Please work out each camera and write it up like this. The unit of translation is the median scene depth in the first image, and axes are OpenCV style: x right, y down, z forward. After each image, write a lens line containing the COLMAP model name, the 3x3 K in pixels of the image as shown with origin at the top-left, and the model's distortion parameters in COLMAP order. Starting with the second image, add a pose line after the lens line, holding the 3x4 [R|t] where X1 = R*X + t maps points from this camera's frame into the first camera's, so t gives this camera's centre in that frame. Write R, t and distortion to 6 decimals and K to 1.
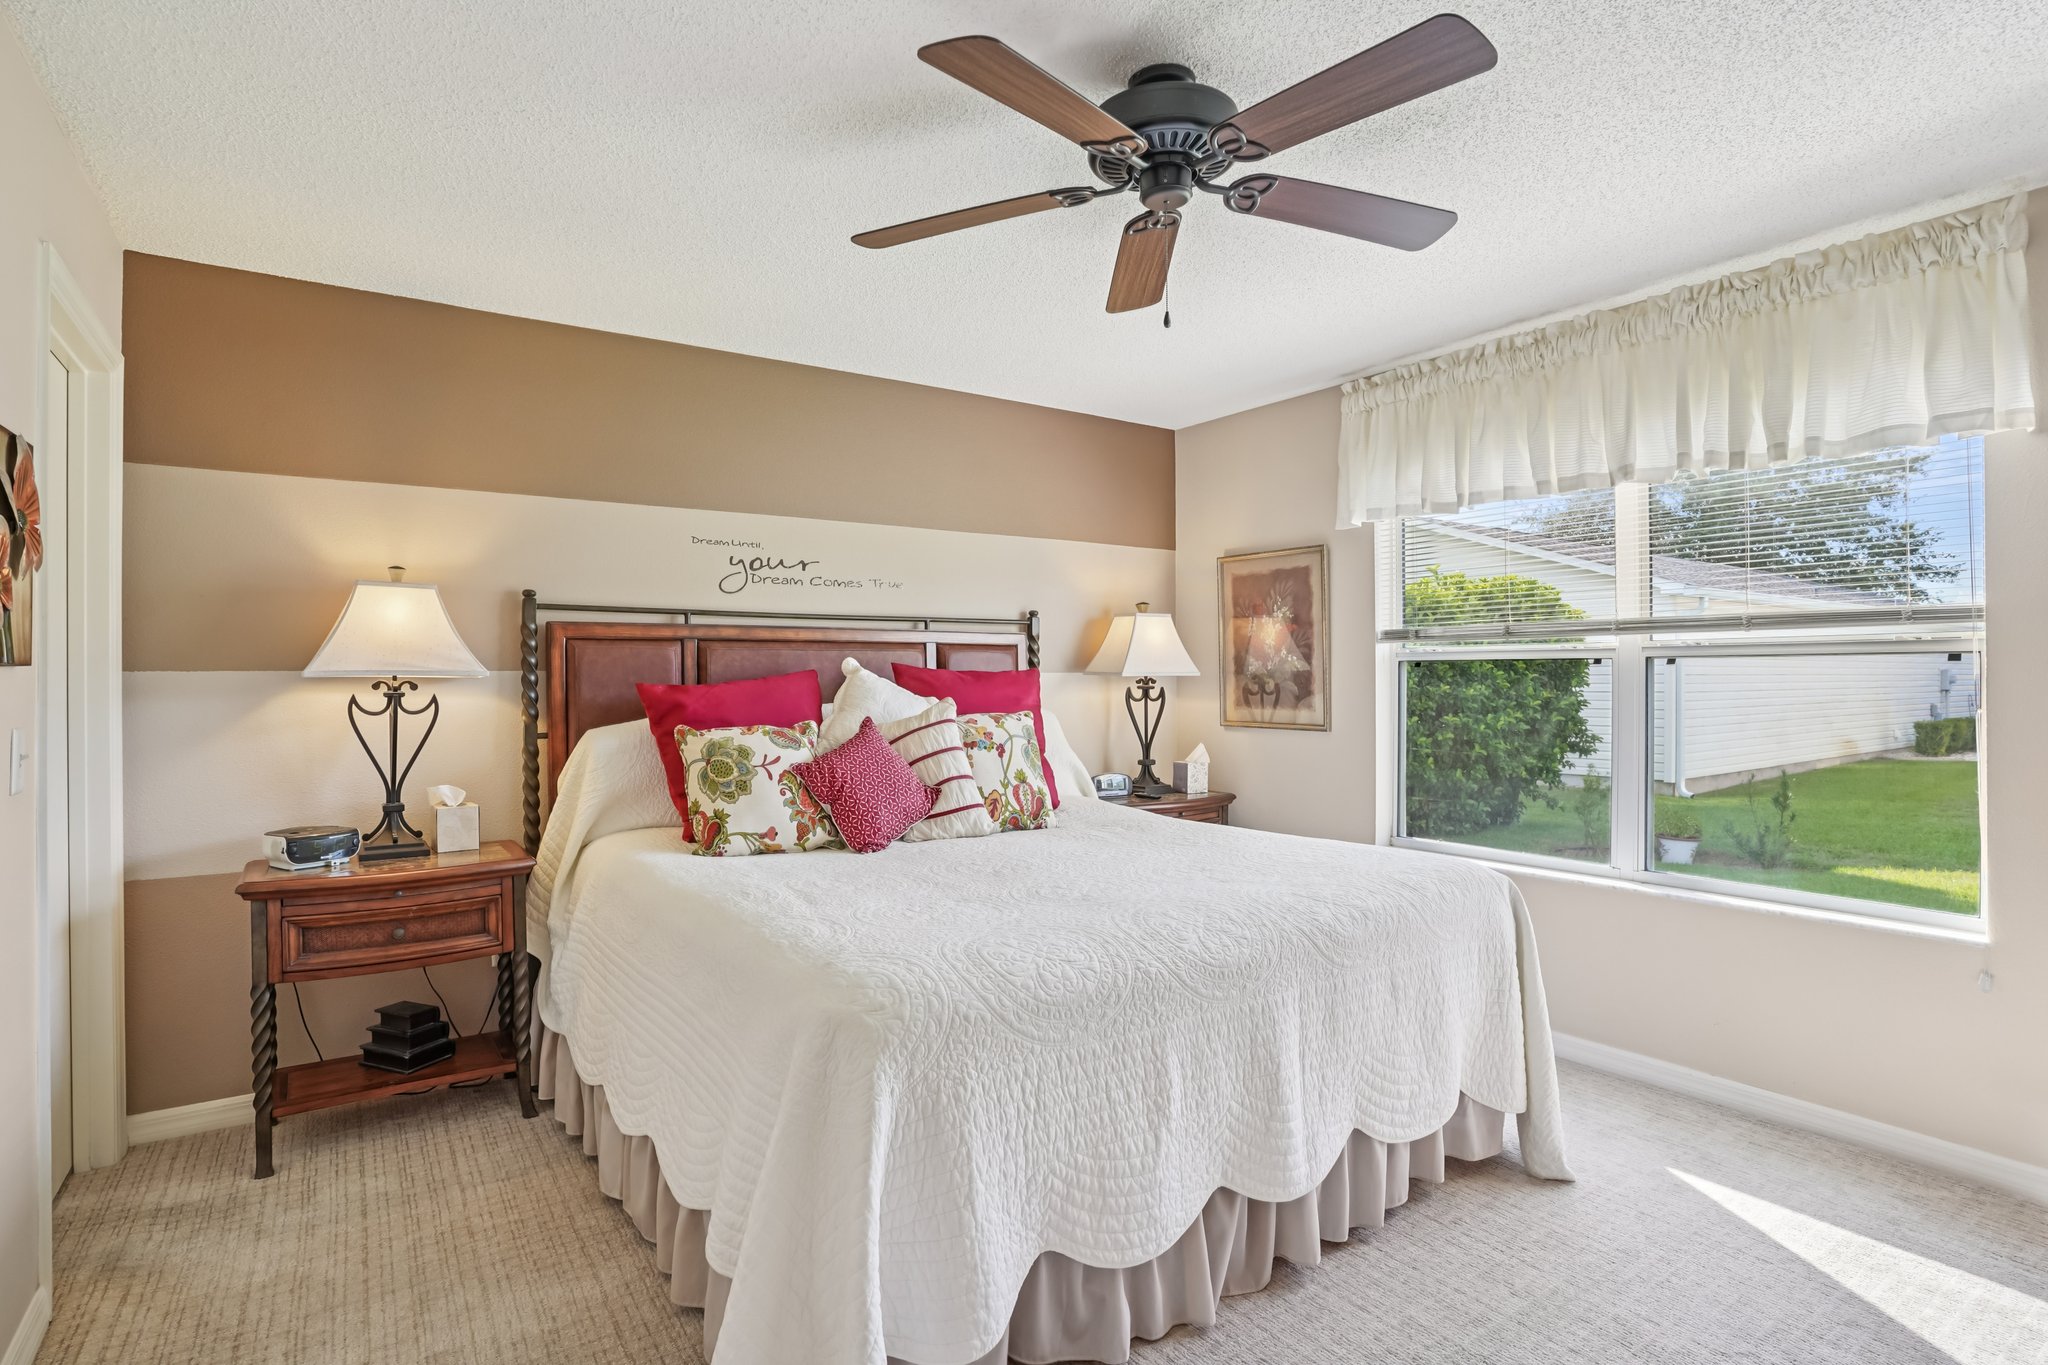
lens RADIAL K [[1005.4, 0, 1024.0], [0, 1005.4, 682.5], [0, 0, 1]] dist [-0.080732, 0.037779]
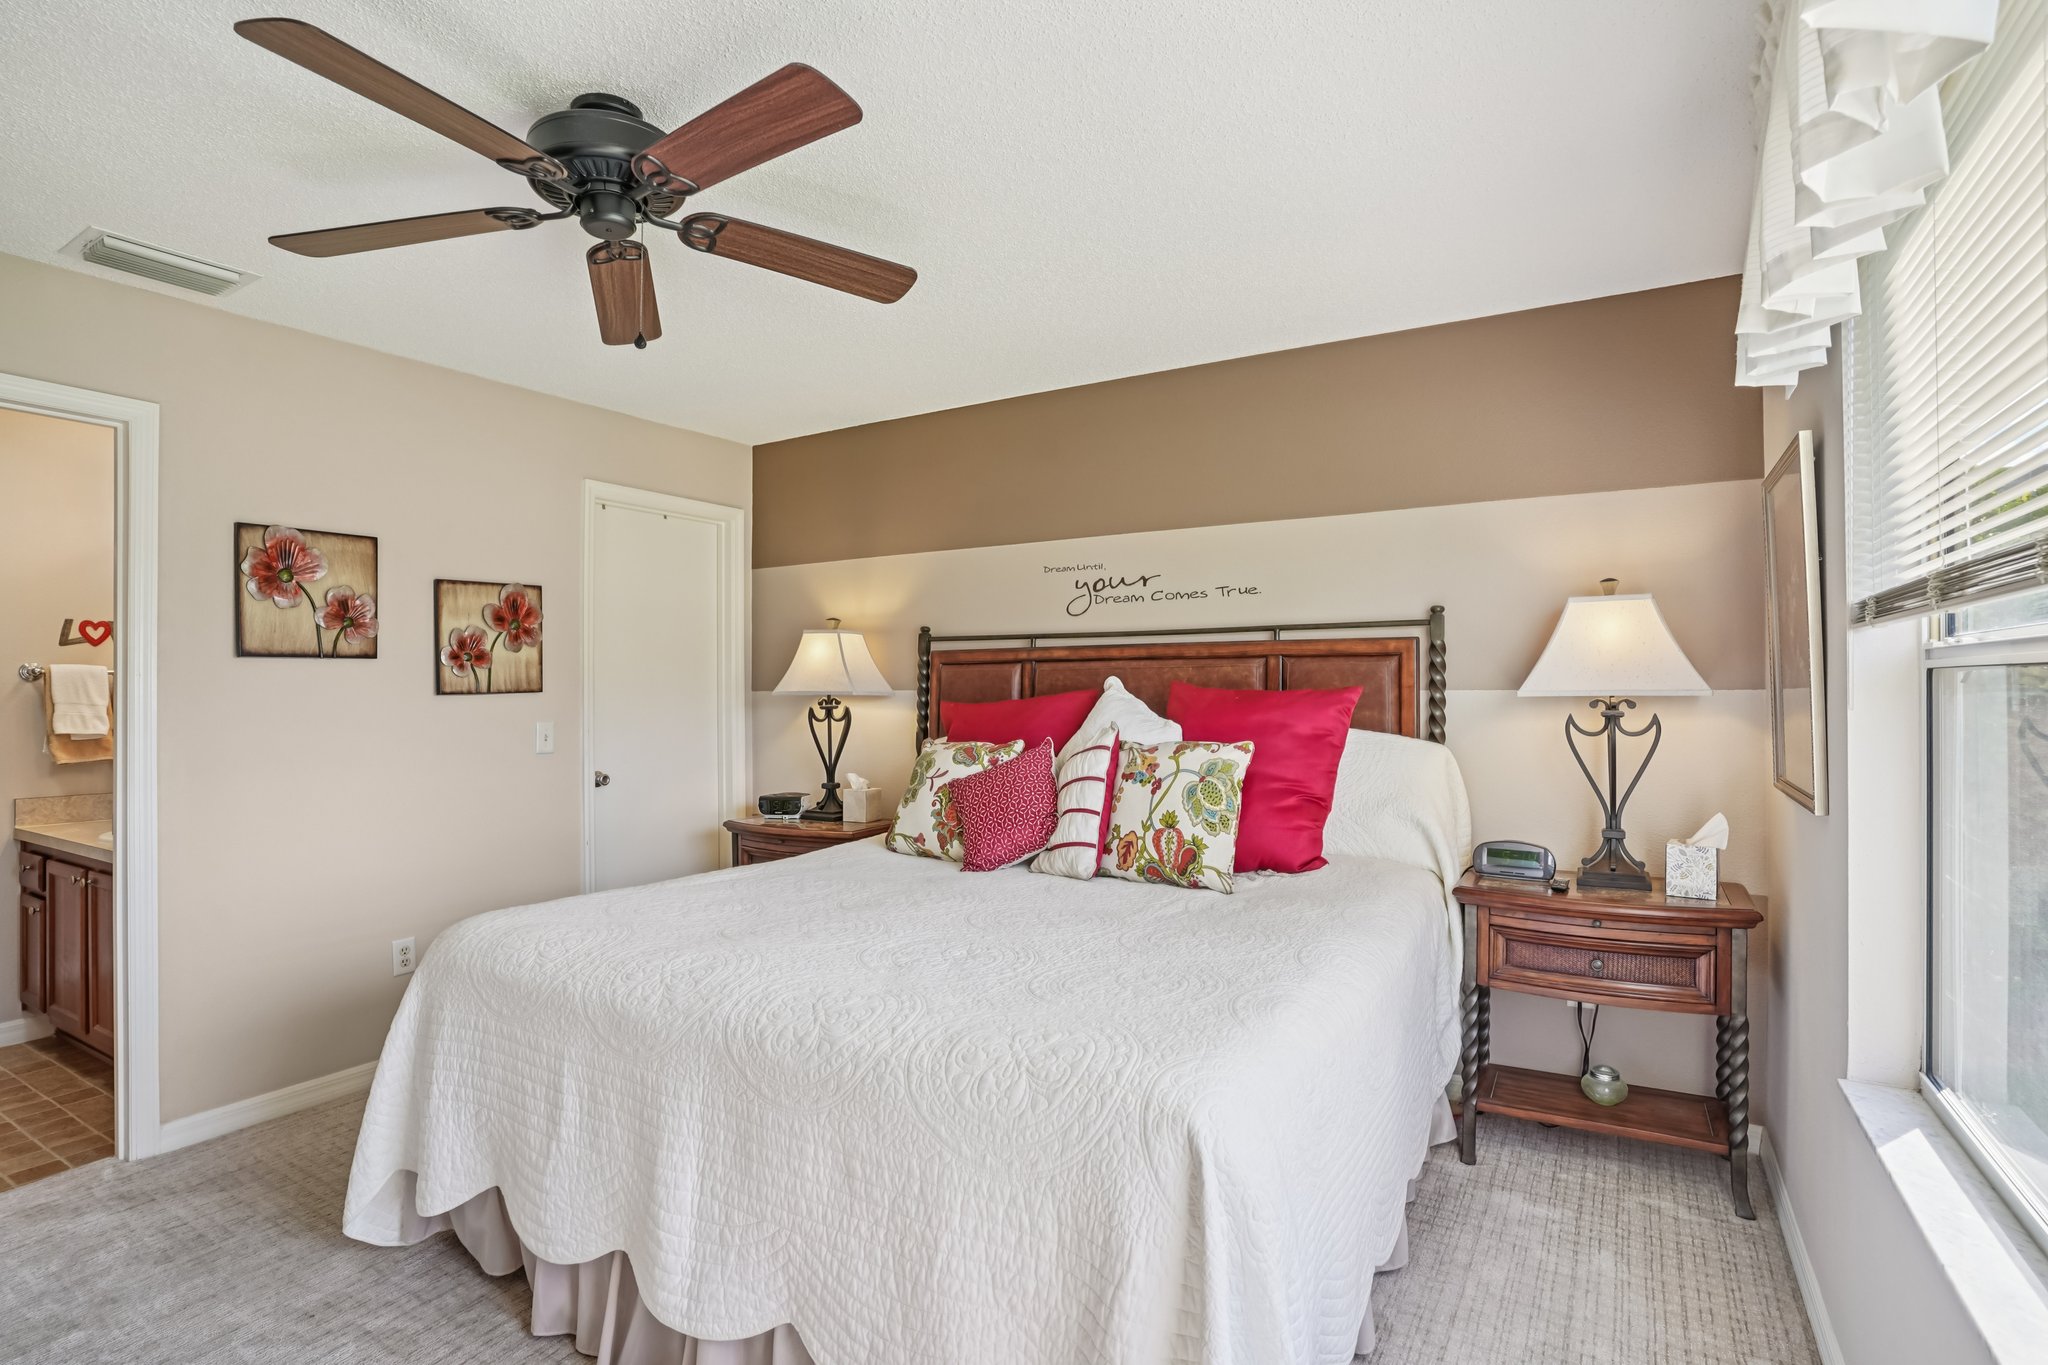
lens RADIAL K [[1036.3, 0, 983.3], [0, 1036.3, 690.0], [0, 0, 1]] dist [-0.002888, -0.000165]
pose [[0.400076, -0.002386, -0.916479, 0.716139], [-0.008371, 0.999945, -0.006257, -0.005539], [0.916444, 0.010176, 0.400034, 0.527280]]
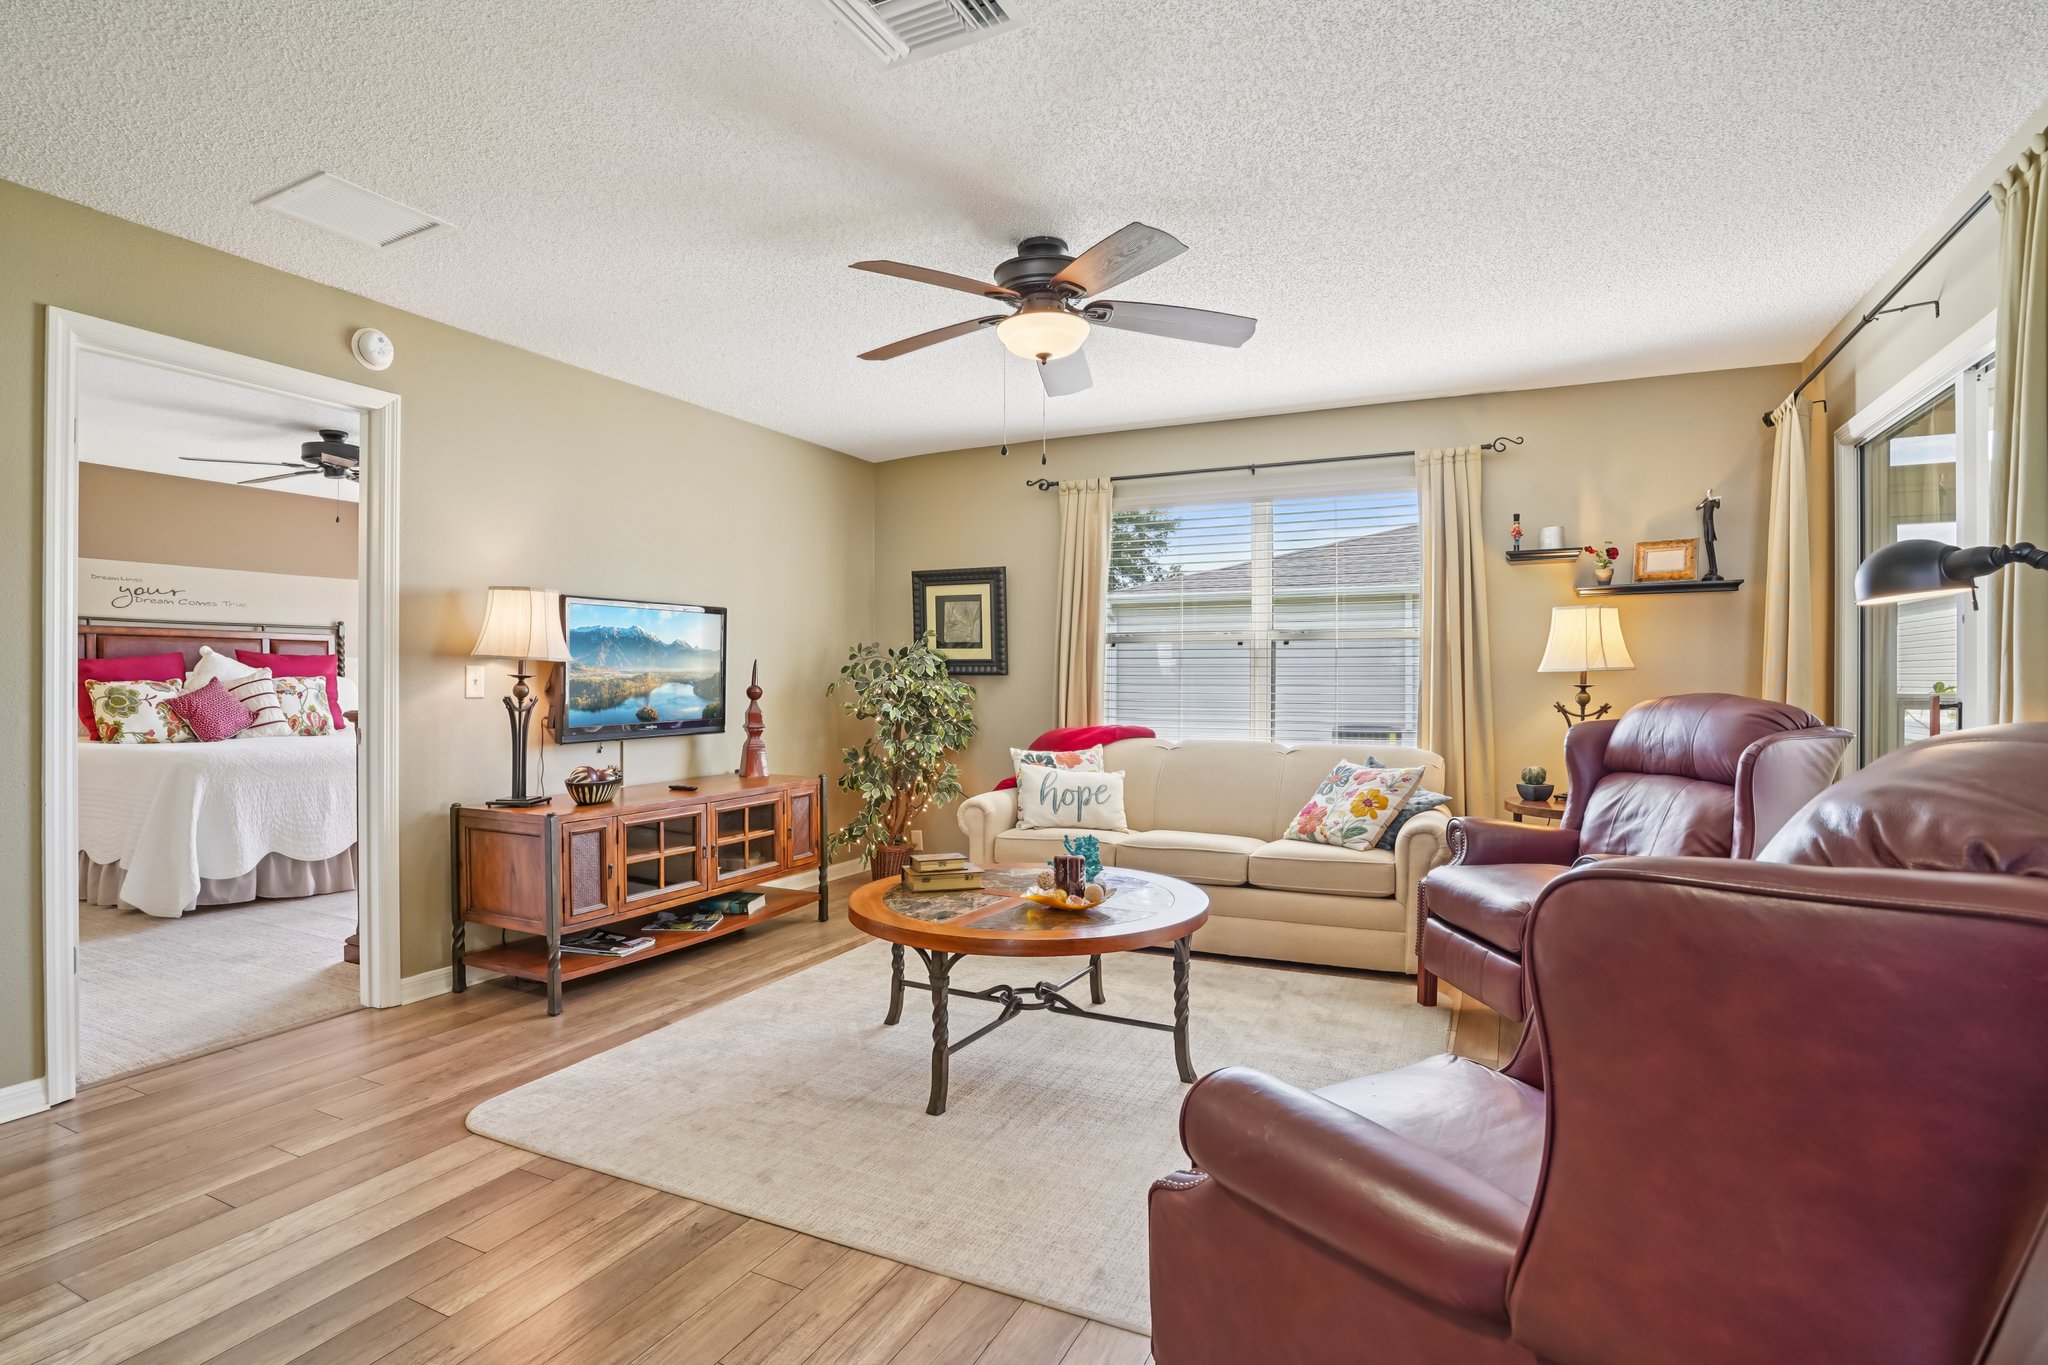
lens RADIAL K [[1005.4, 0, 1024.0], [0, 1005.4, 682.5], [0, 0, 1]] dist [-0.080732, 0.037779]
pose [[0.879973, 0.000302, 0.475024, 0.317406], [0.001079, 0.999996, -0.002636, 0.050089], [-0.475023, 0.002832, 0.879969, -1.319703]]
